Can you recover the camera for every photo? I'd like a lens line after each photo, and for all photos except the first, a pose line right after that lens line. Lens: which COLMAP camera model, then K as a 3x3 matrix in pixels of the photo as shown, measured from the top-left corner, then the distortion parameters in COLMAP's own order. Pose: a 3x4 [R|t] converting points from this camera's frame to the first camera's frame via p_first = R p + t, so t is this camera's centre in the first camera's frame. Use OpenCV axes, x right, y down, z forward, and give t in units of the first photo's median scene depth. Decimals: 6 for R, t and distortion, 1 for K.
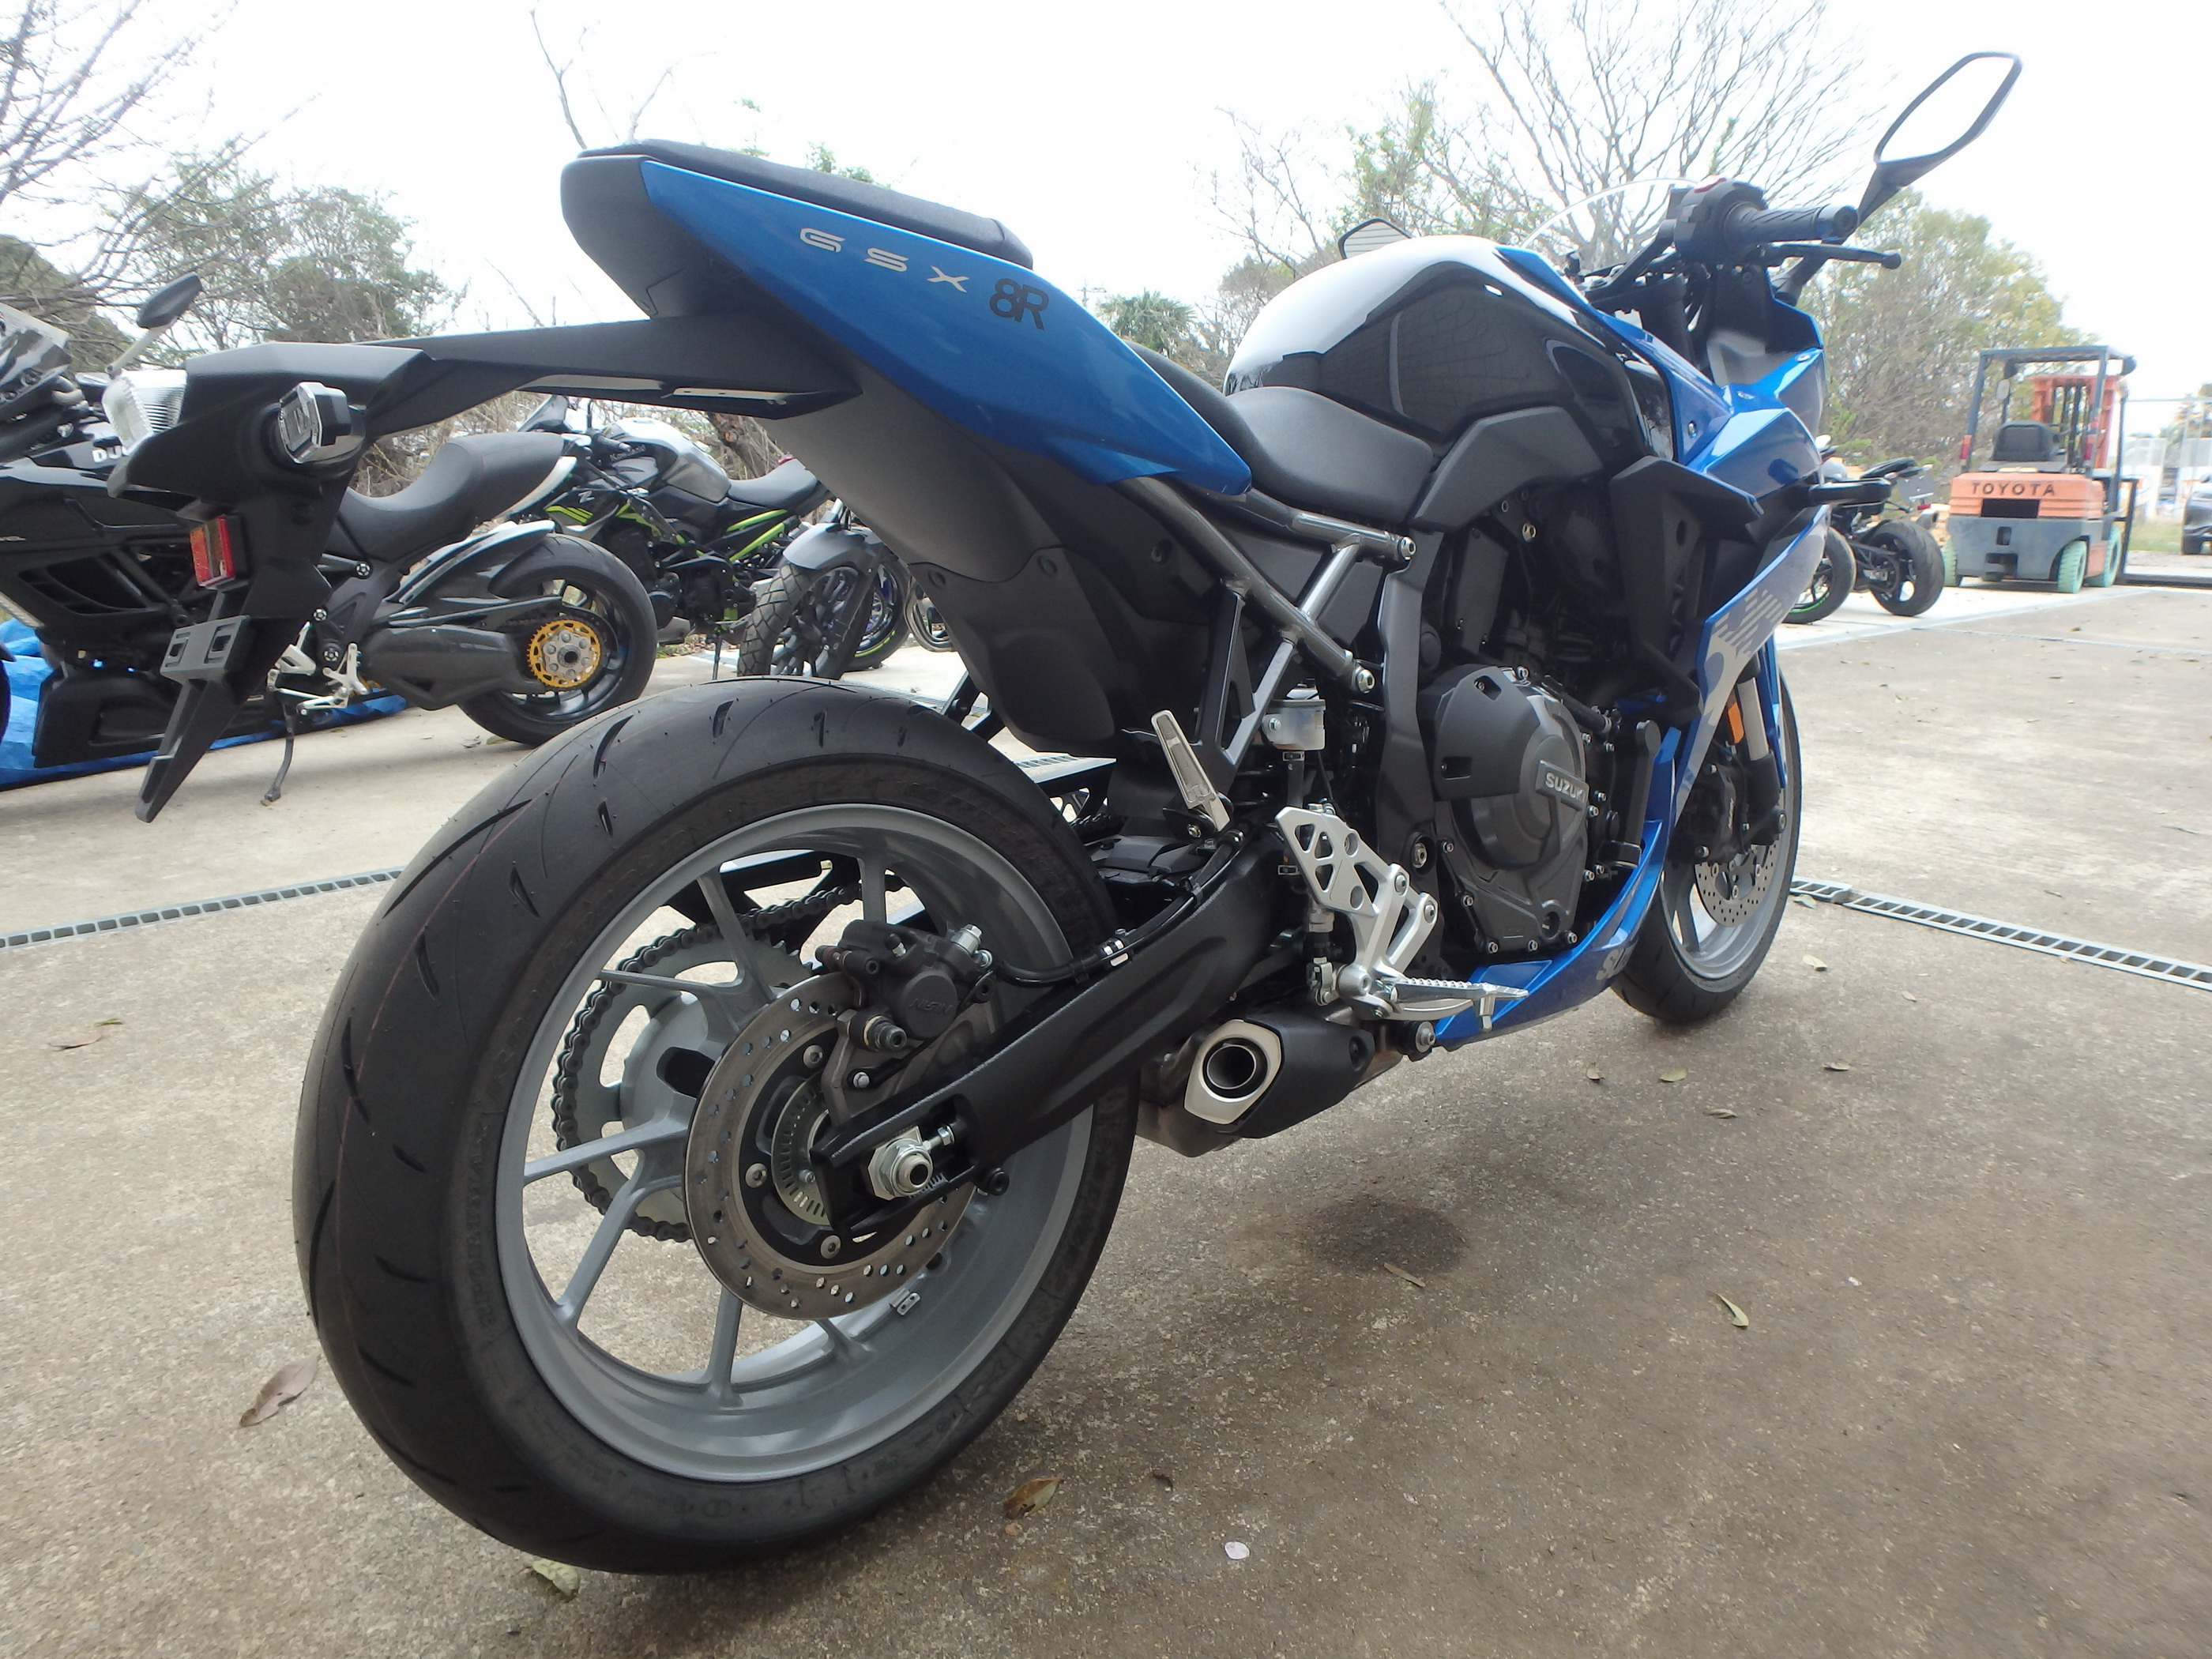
lens RADIAL K [[1364.2, 0, 1095.8], [0, 1364.2, 821.8], [0, 0, 1]] dist [-0.033431, 0.005054]
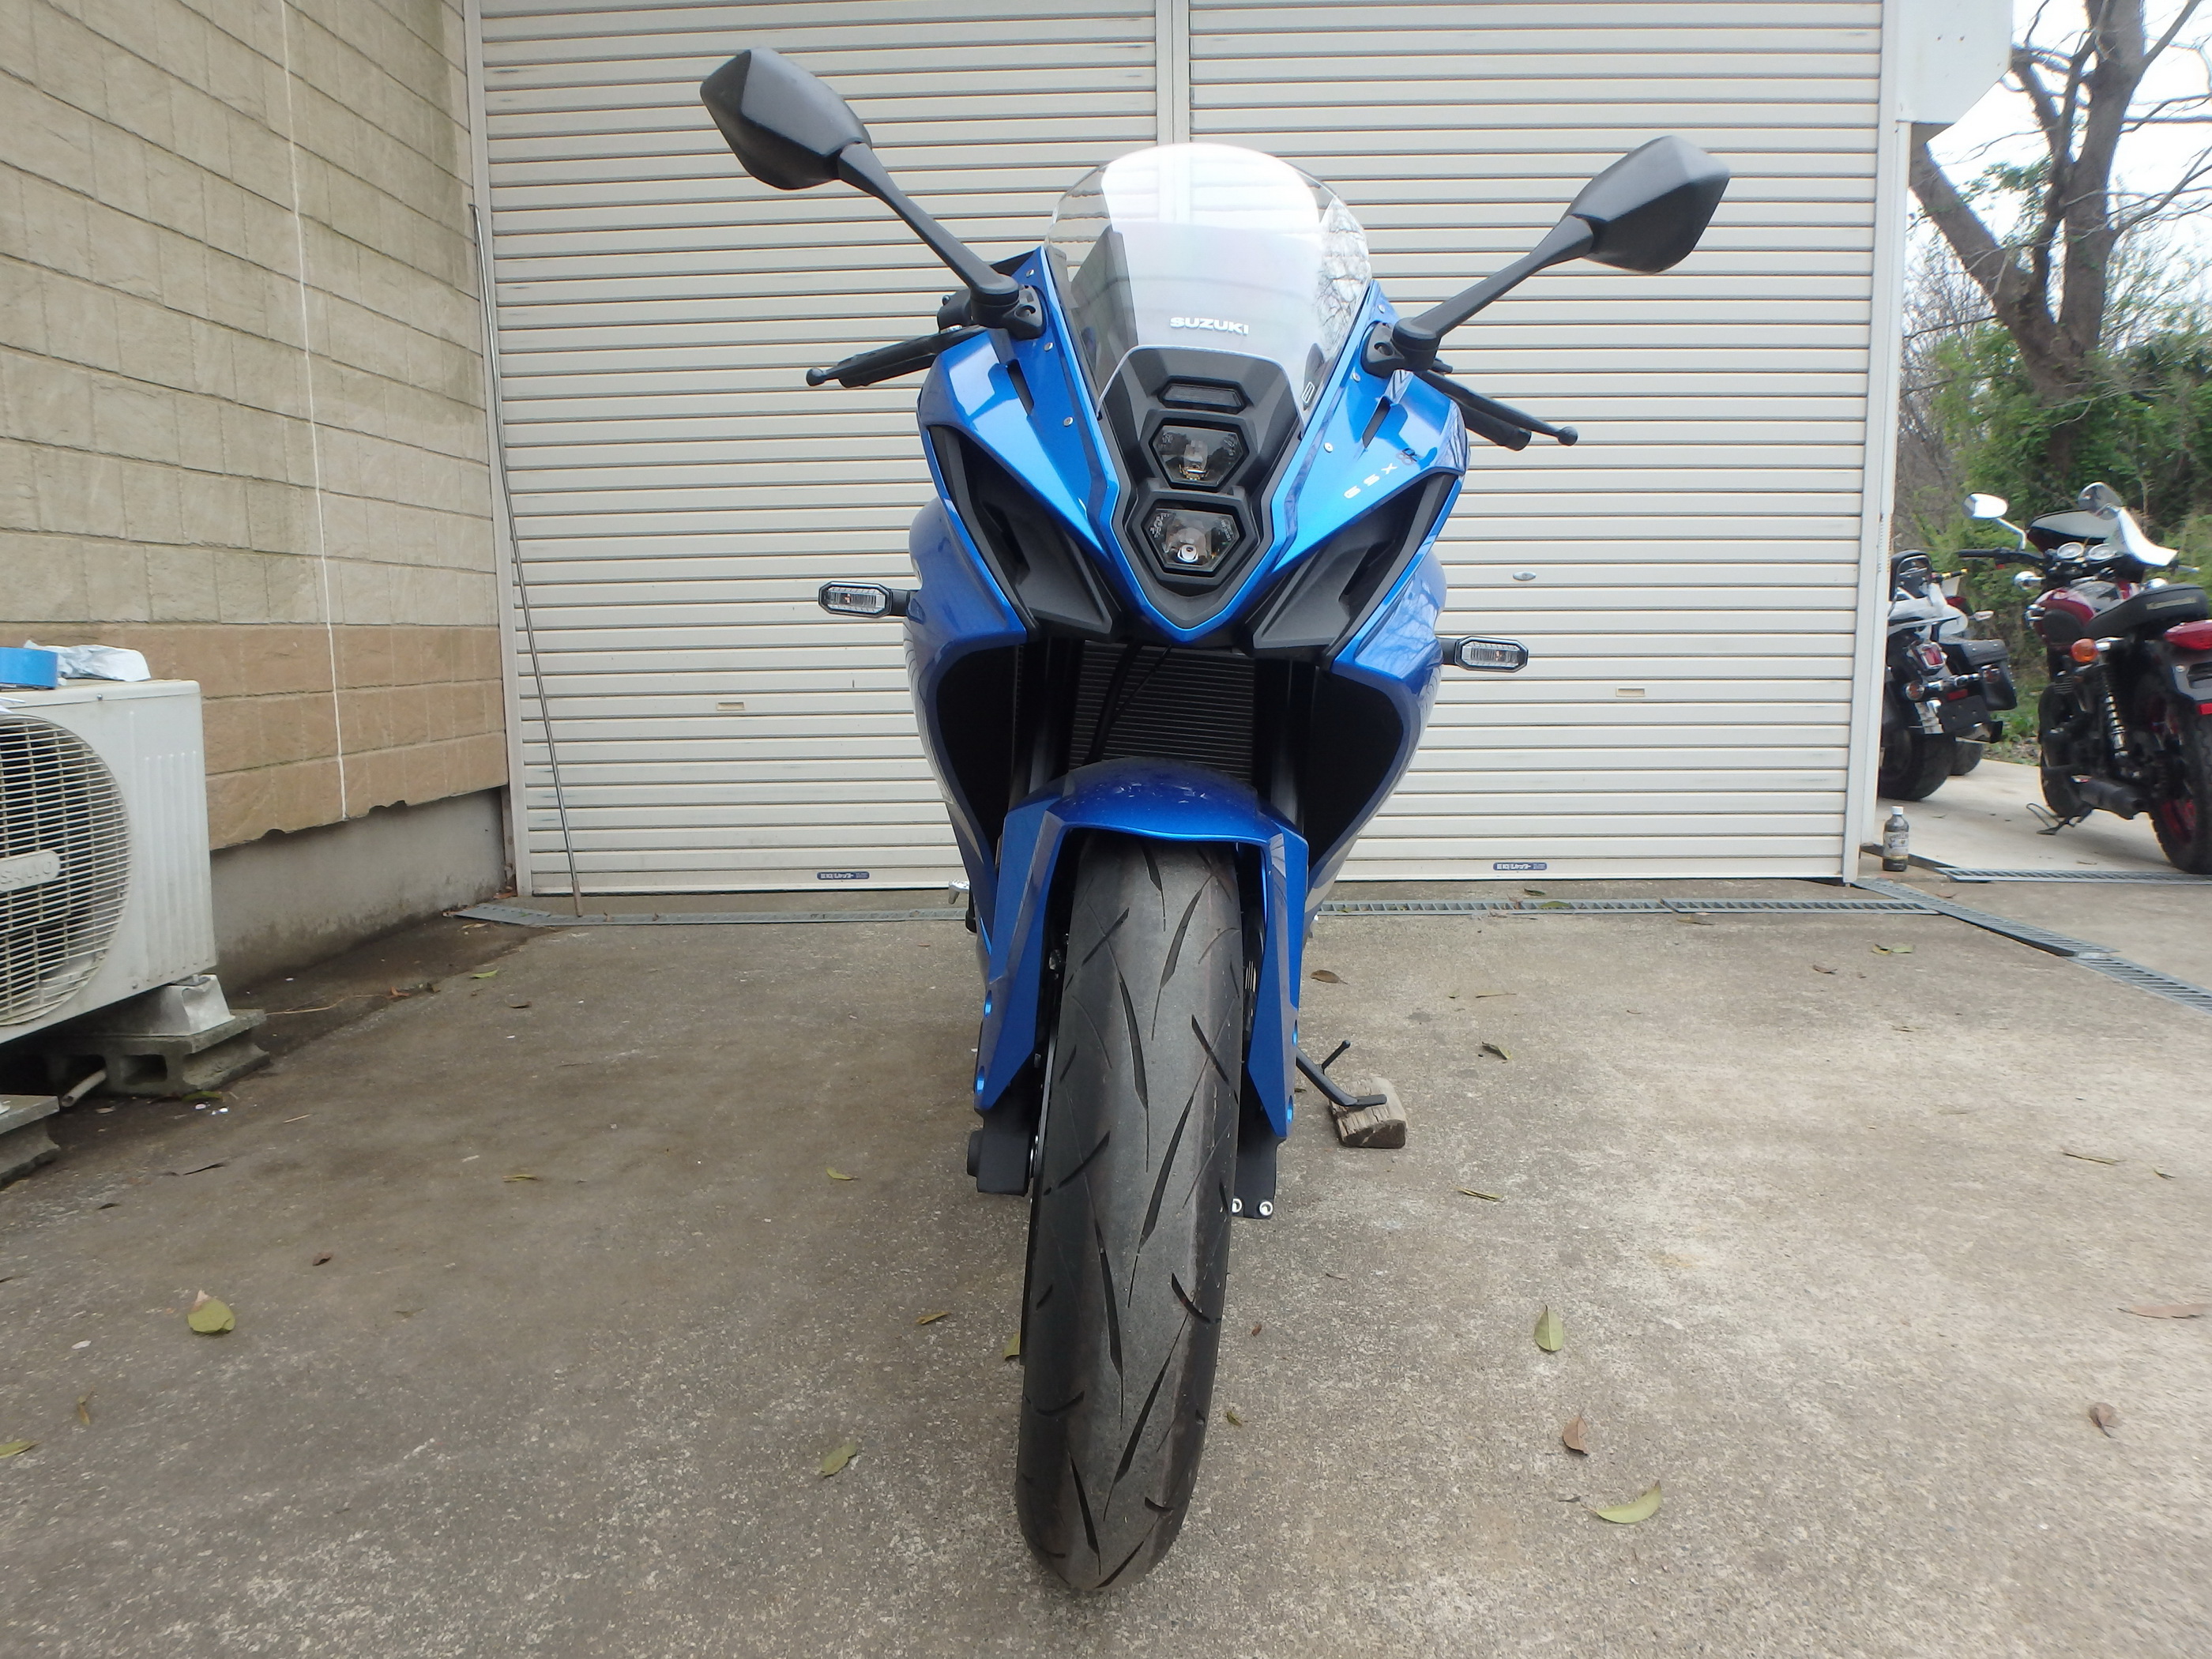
lens RADIAL K [[1364.2, 0, 1109.6], [0, 1364.2, 798.0], [0, 0, 1]] dist [-0.033431, 0.005054]
pose [[-0.697018, 0.092440, -0.711070, 1.217580], [-0.157393, 0.947748, 0.277492, -0.445093], [0.699566, 0.305334, -0.646048, 1.944045]]
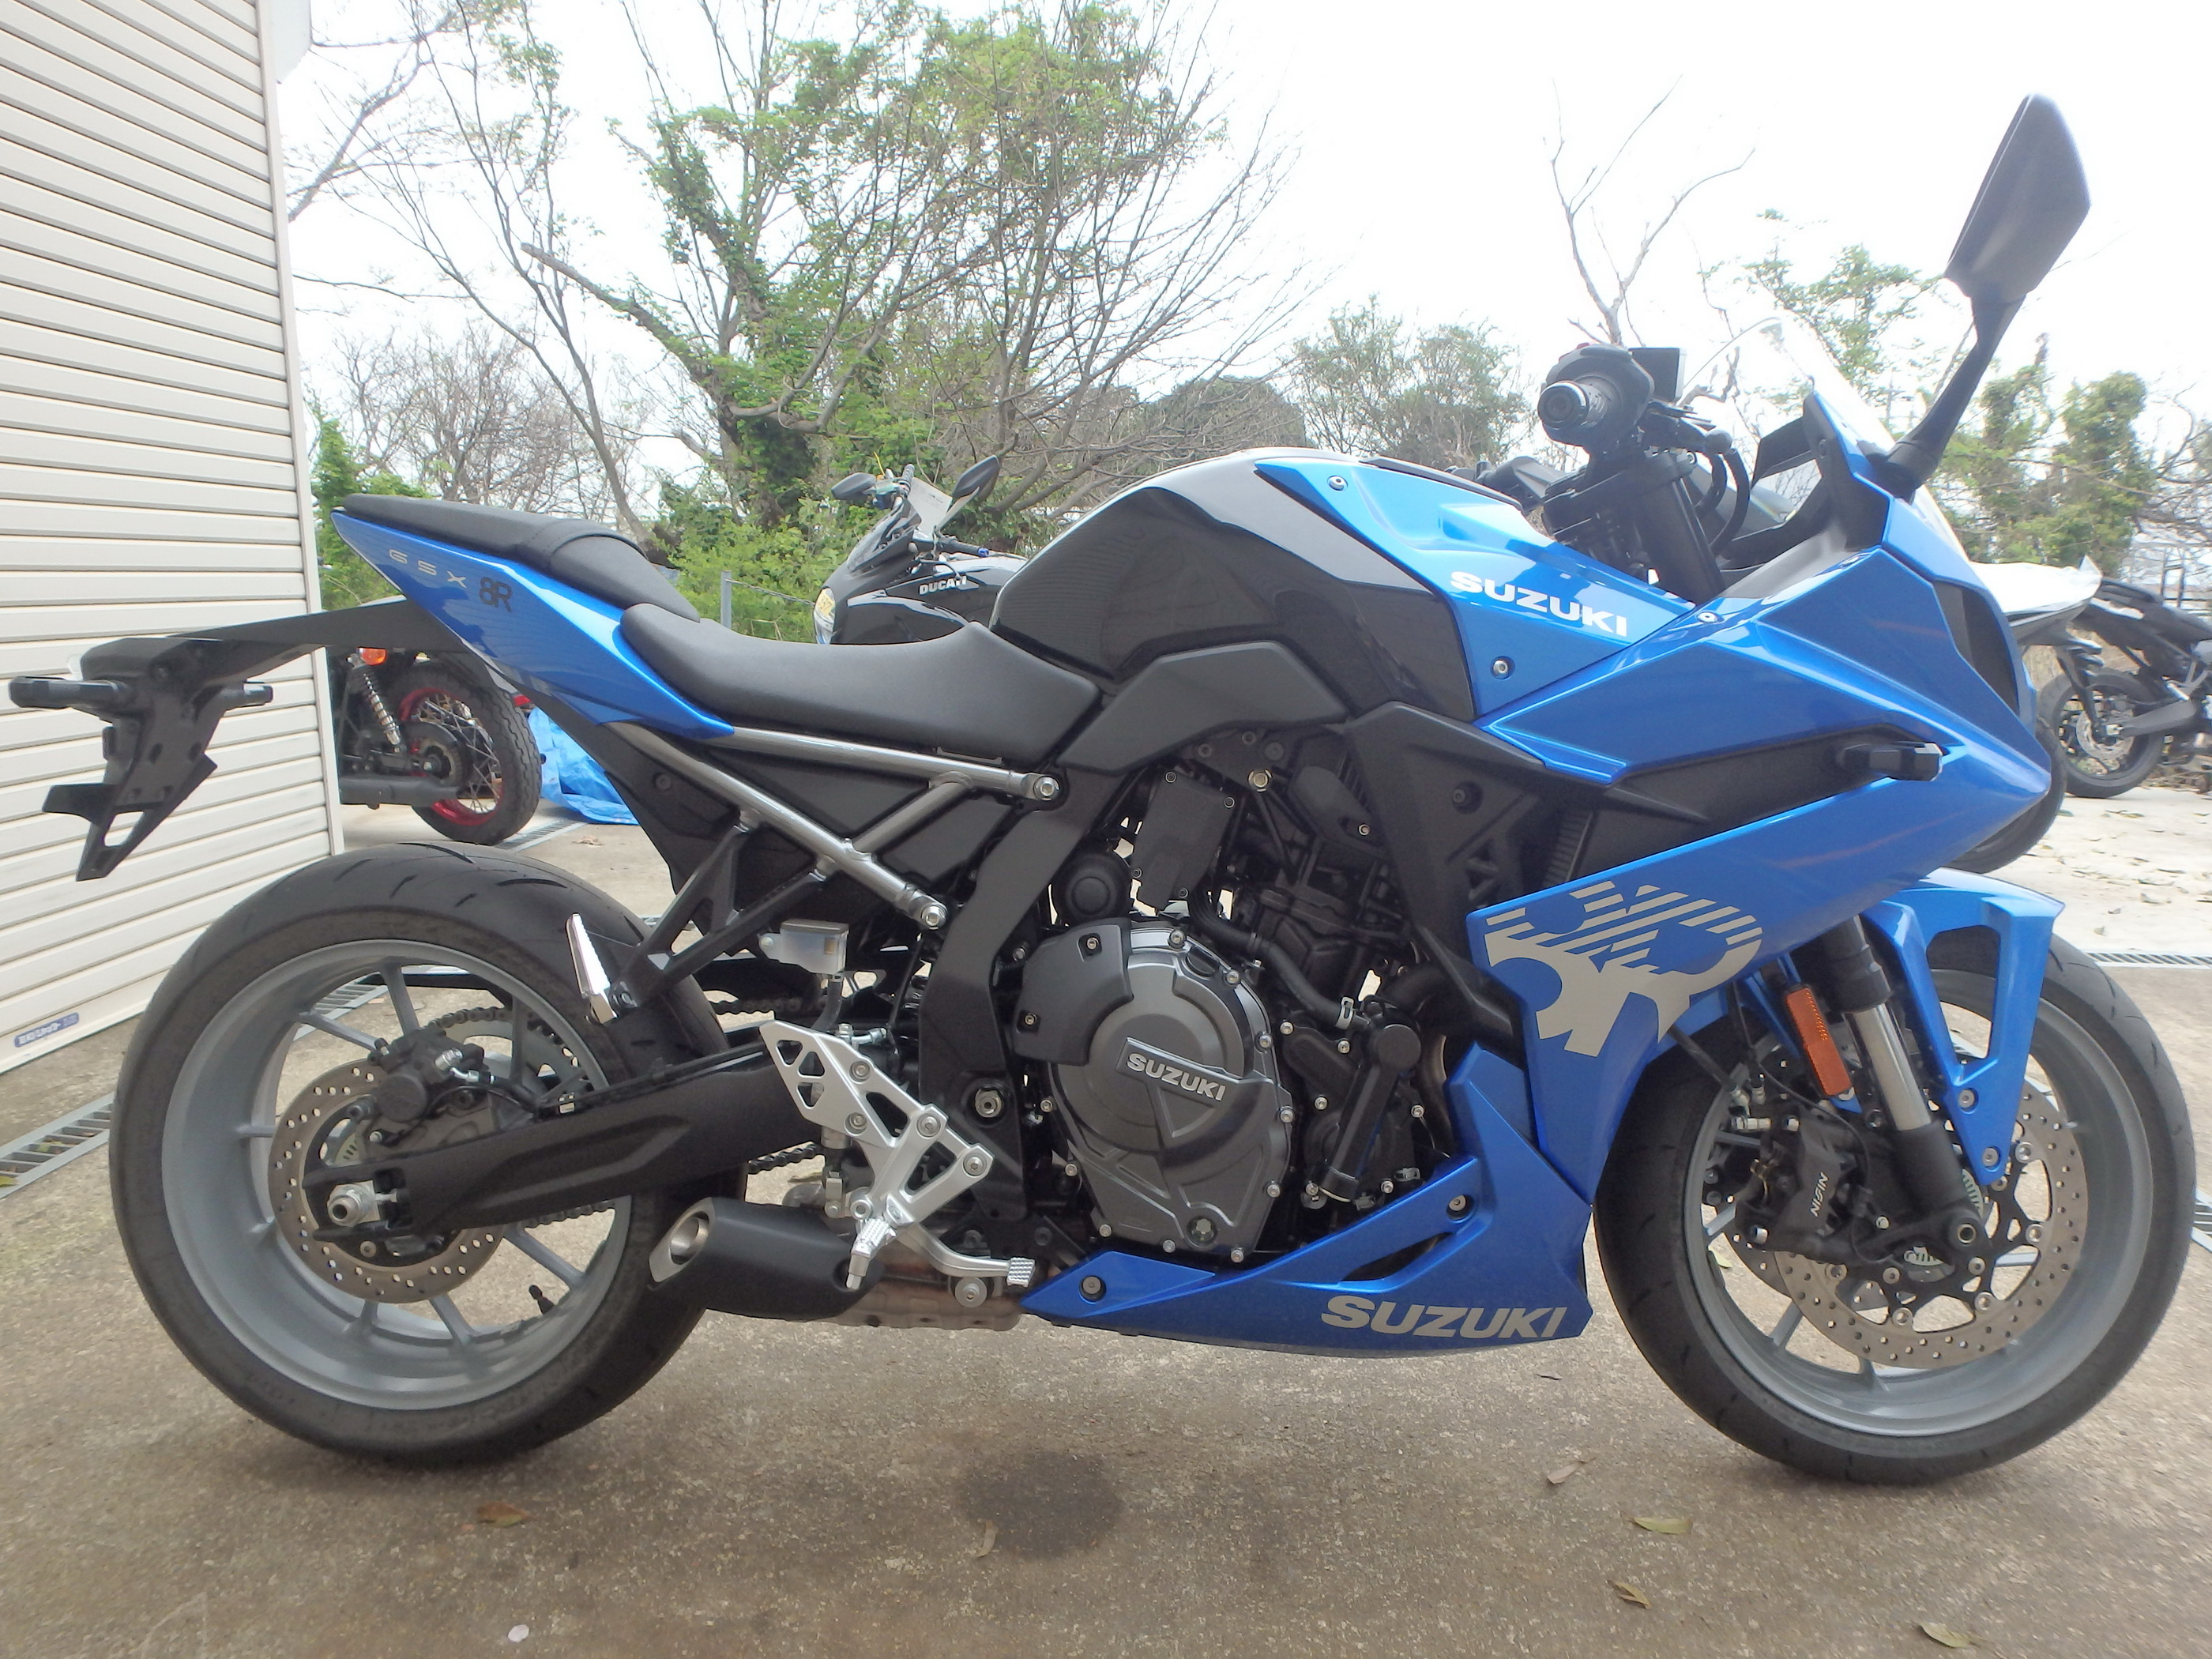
lens RADIAL K [[1364.2, 0, 1102.4], [0, 1364.2, 816.3], [0, 0, 1]] dist [-0.033431, 0.005054]
pose [[0.717385, 0.119054, -0.686429, 0.882887], [-0.167654, 0.985837, -0.004231, -0.176630], [0.676203, 0.118118, 0.727185, 0.312218]]
